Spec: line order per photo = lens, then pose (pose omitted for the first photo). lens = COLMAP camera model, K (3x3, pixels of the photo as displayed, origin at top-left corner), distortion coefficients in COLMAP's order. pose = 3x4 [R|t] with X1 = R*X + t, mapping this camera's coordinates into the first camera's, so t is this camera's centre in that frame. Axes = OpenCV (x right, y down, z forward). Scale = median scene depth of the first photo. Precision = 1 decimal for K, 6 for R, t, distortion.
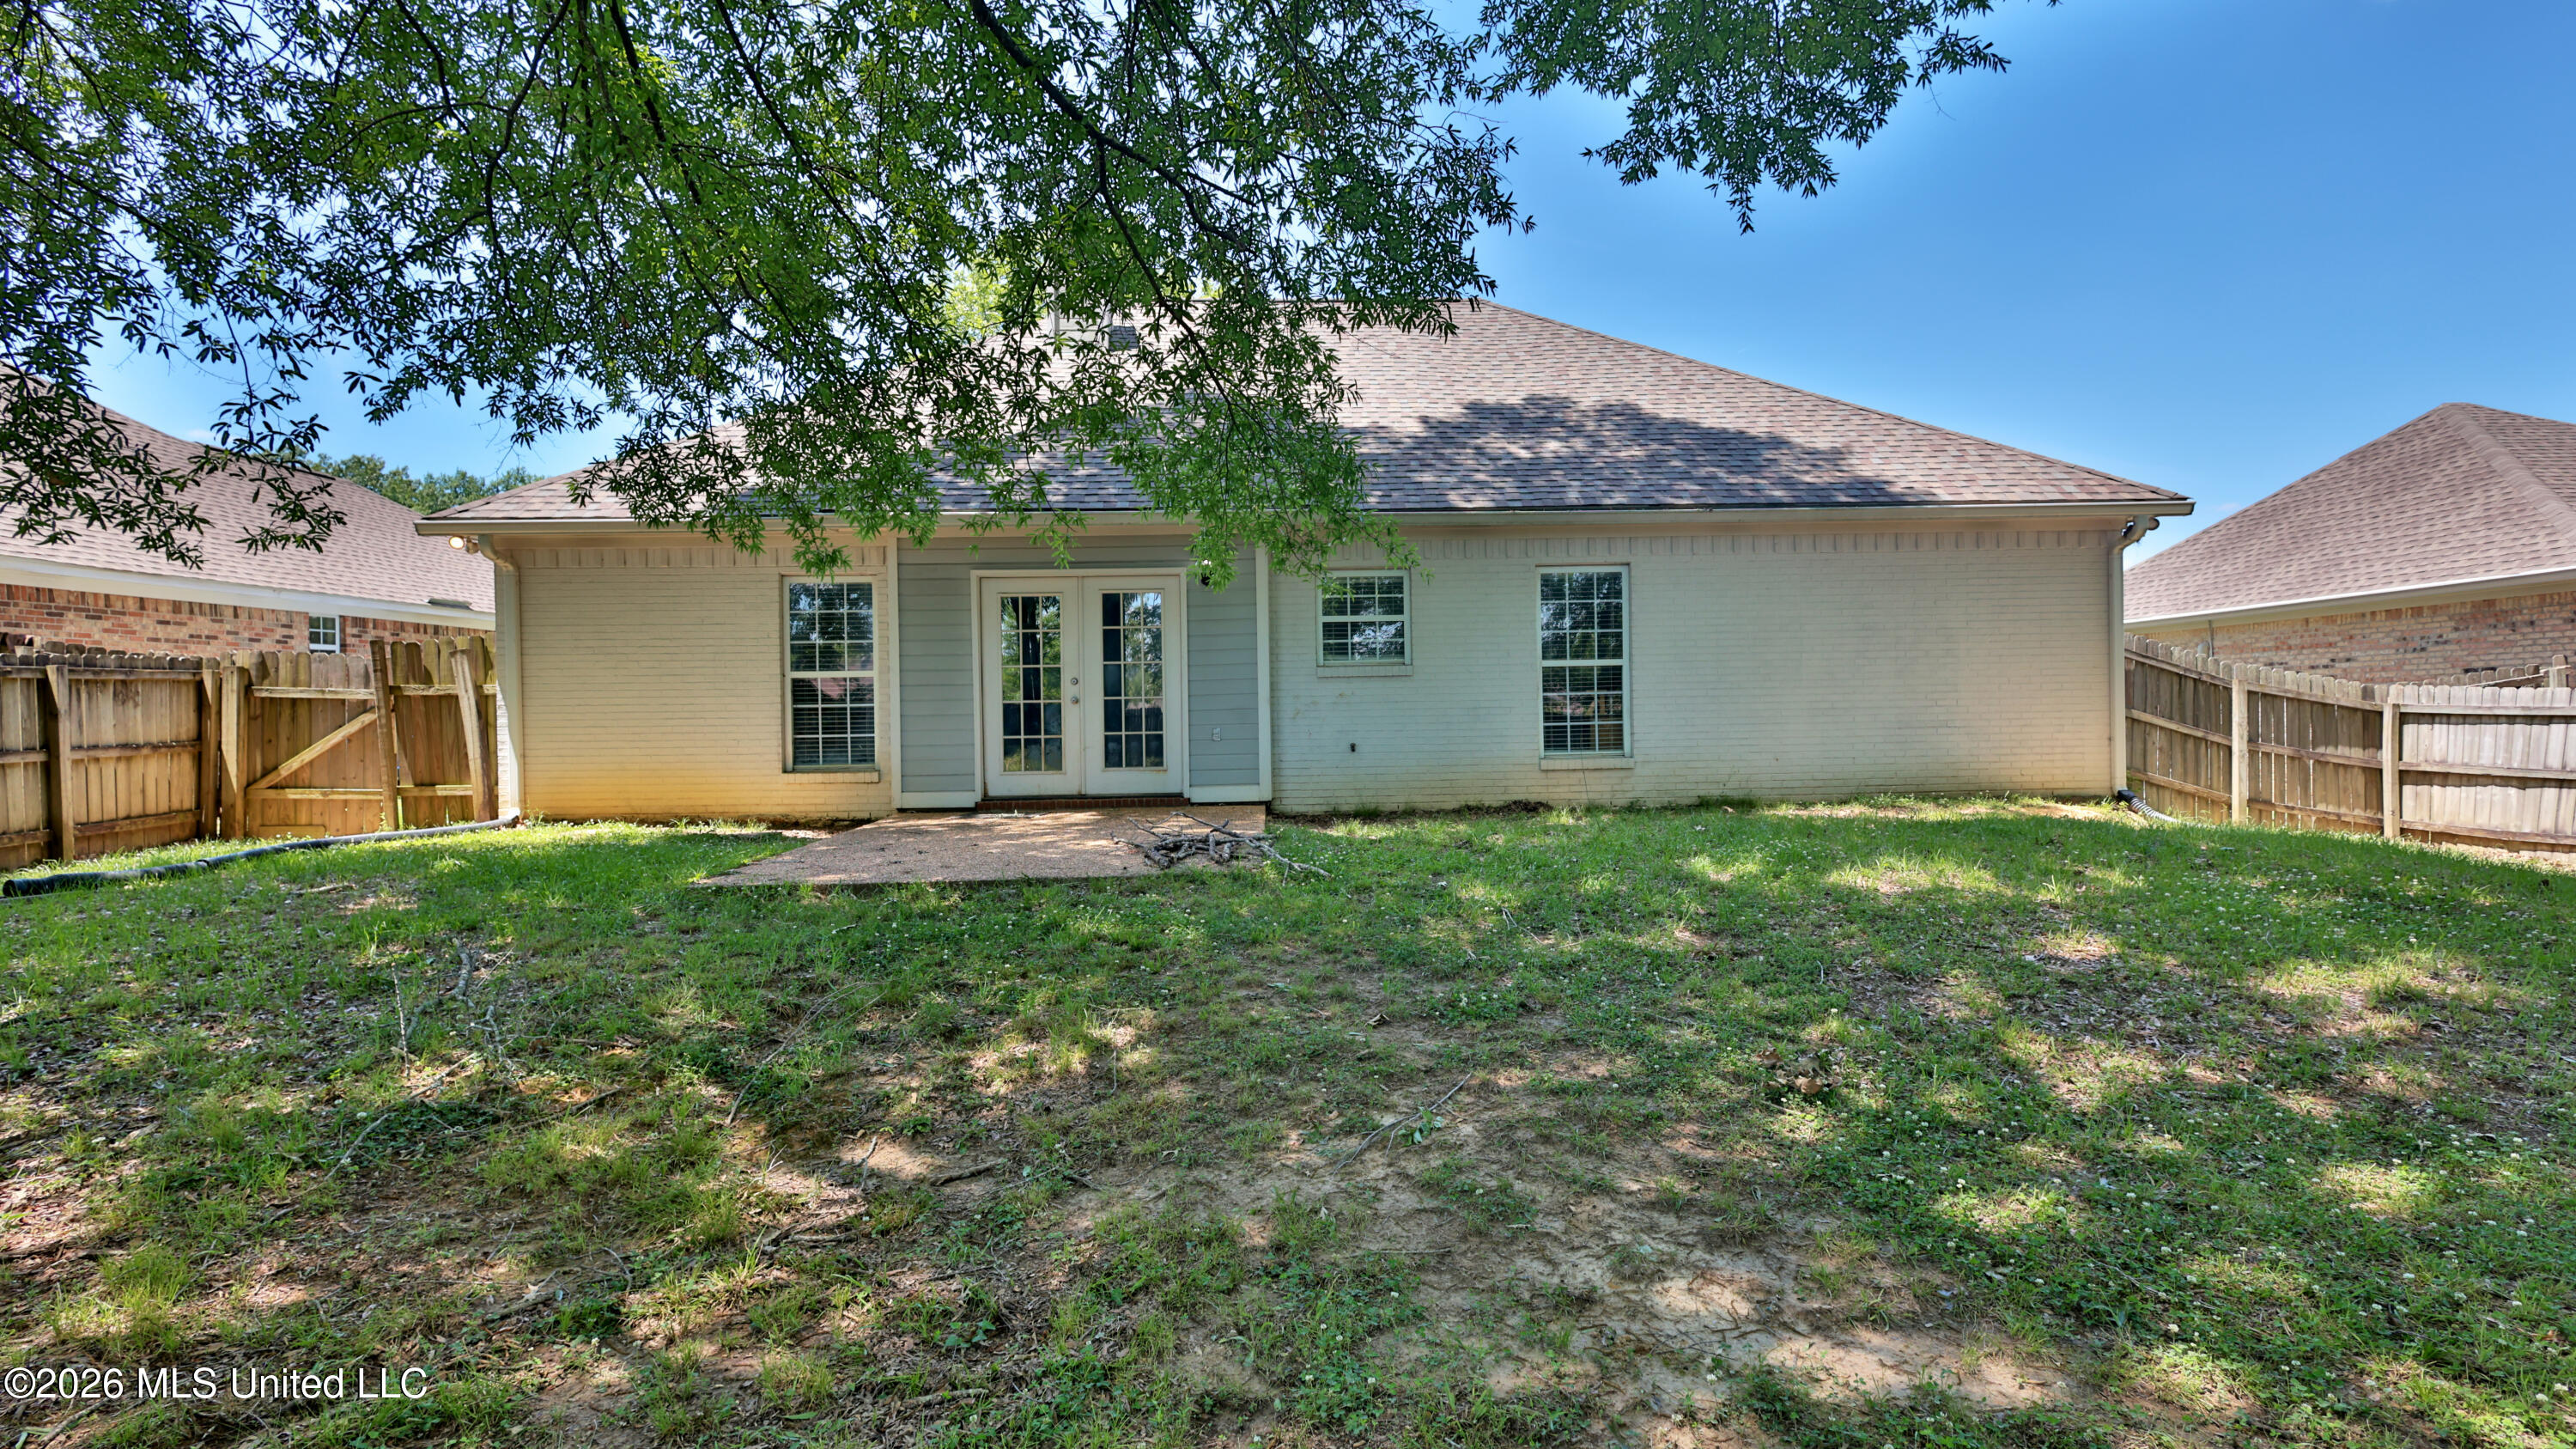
lens RADIAL K [[1248.0, 0, 1292.9], [0, 1248.0, 716.1], [0, 0, 1]] dist [-0.000576, -0.000881]
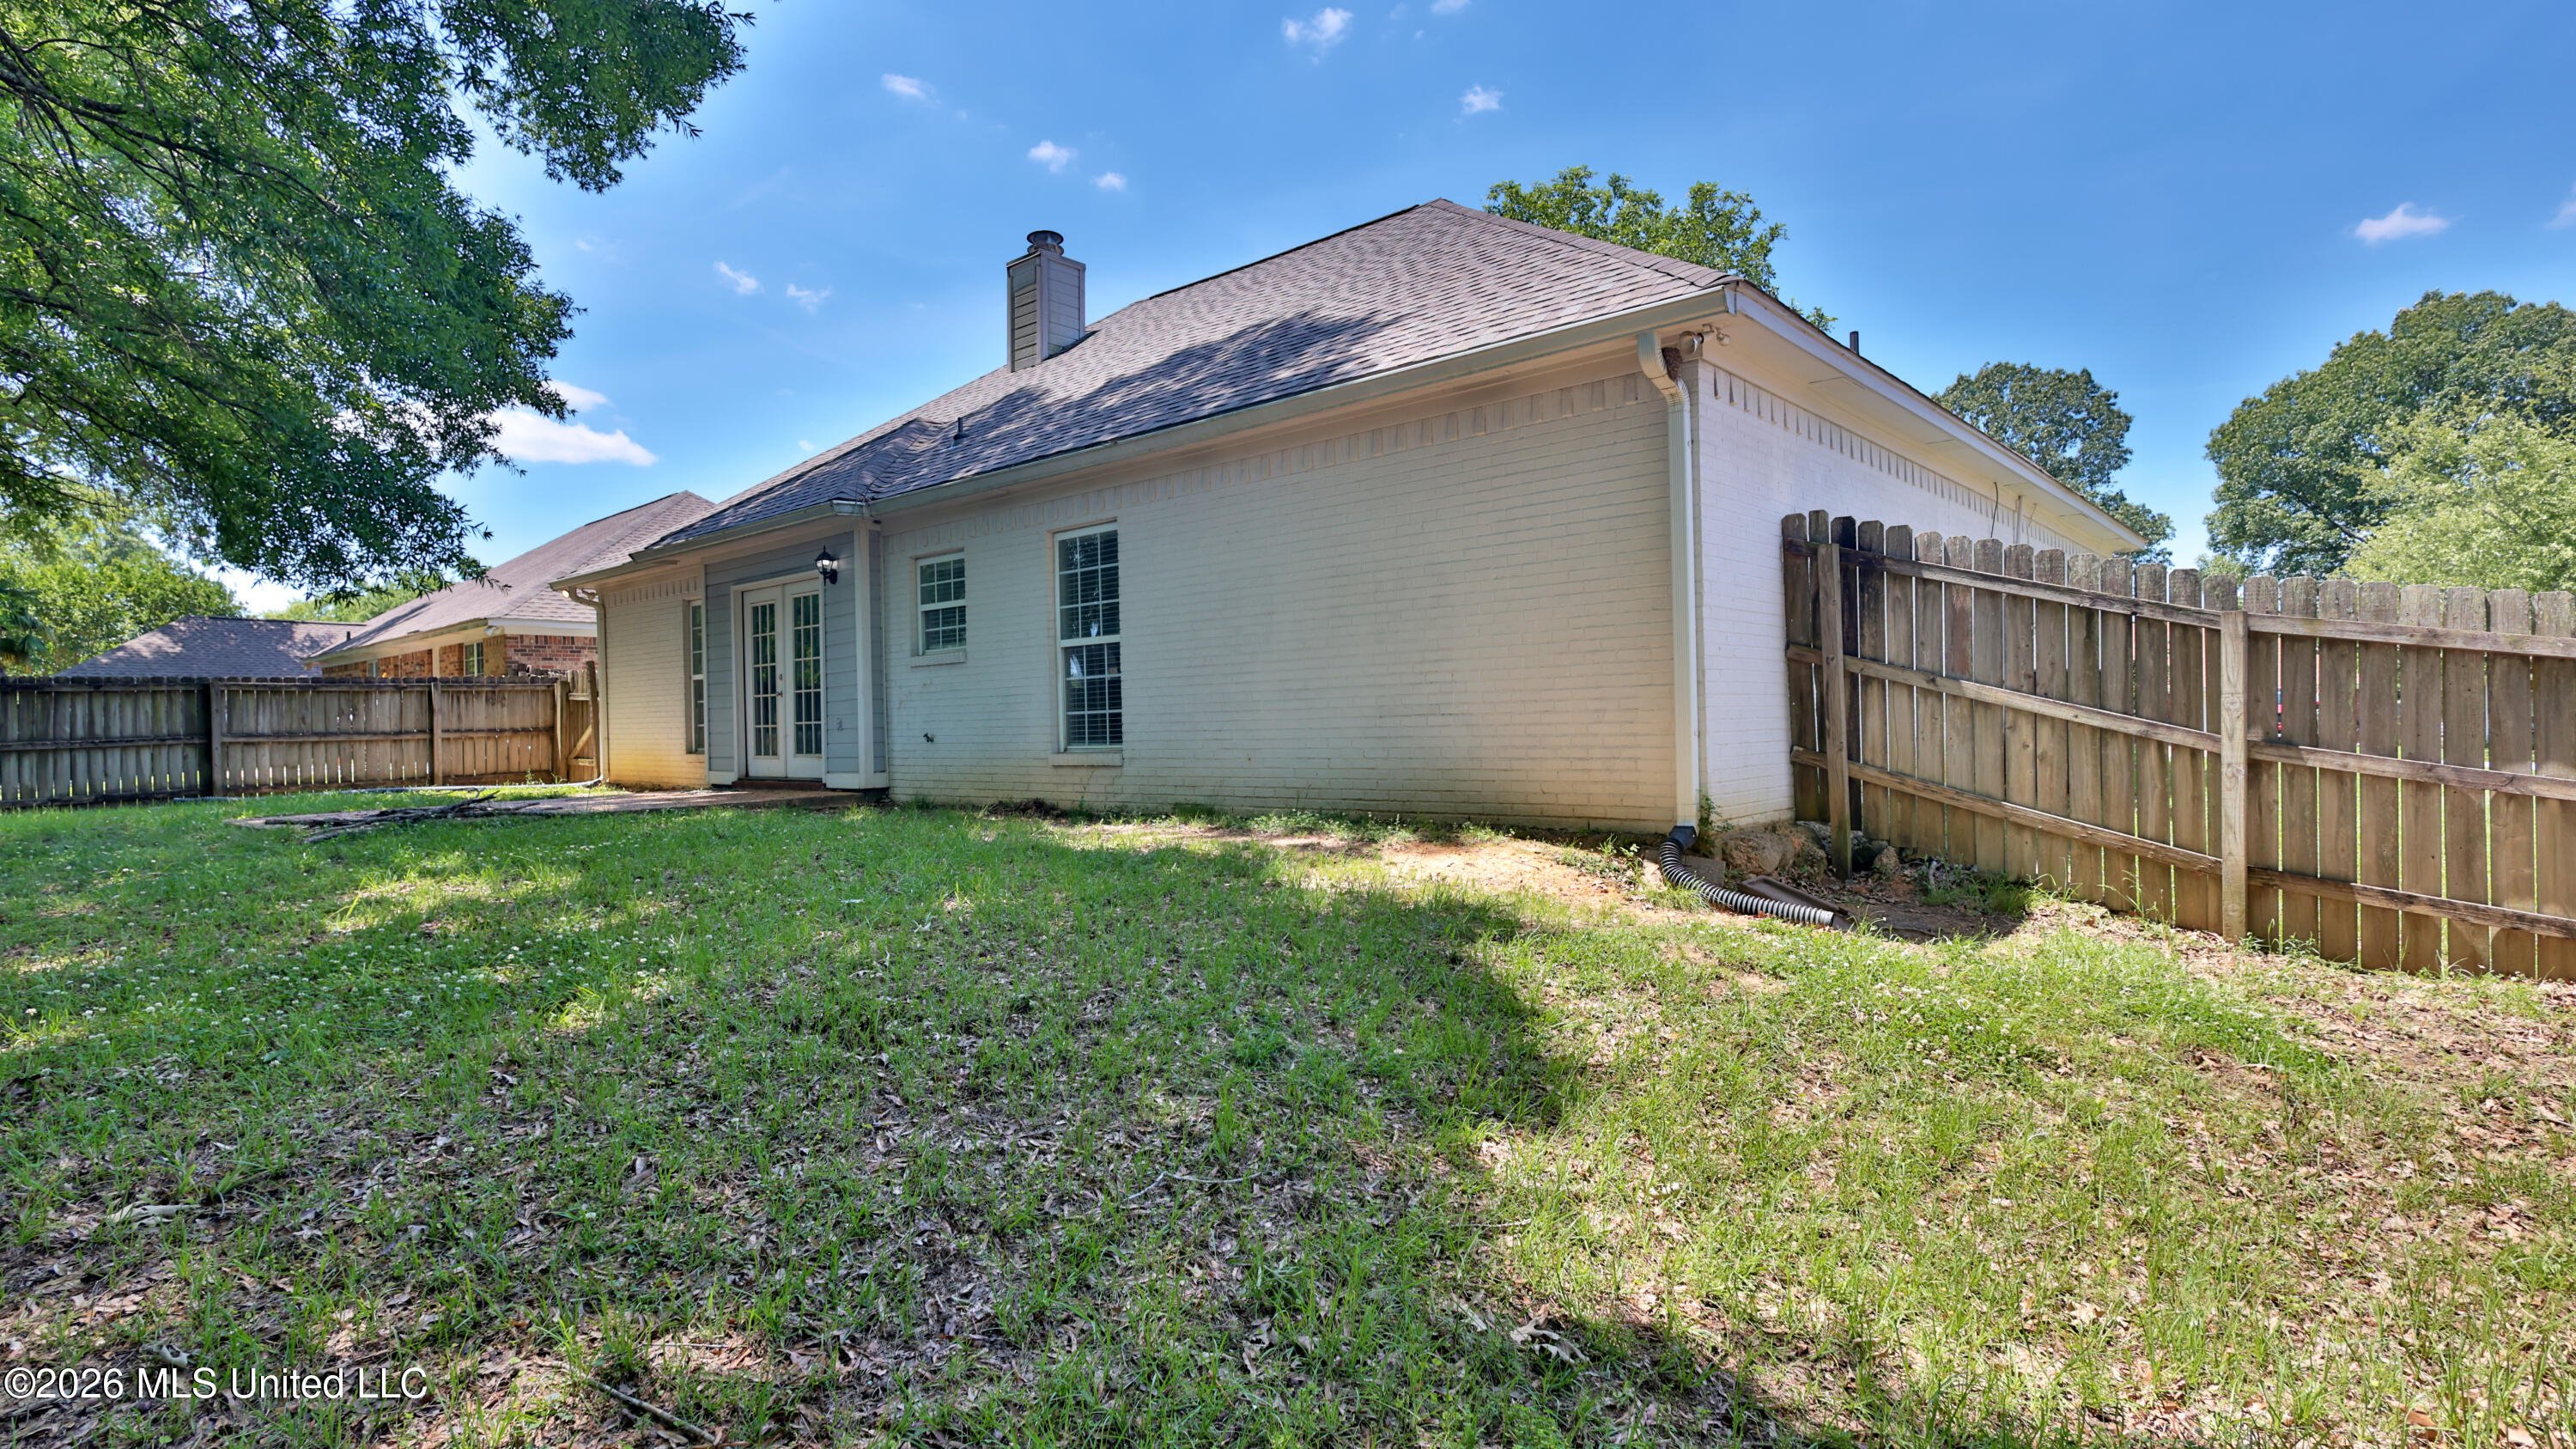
lens RADIAL K [[1248.0, 0, 1292.9], [0, 1248.0, 716.1], [0, 0, 1]] dist [-0.000576, -0.000881]
pose [[0.732511, -0.003133, -0.680748, 0.907885], [0.002931, 0.999995, -0.001449, 0.010052], [0.680748, -0.000933, 0.732517, 0.474881]]
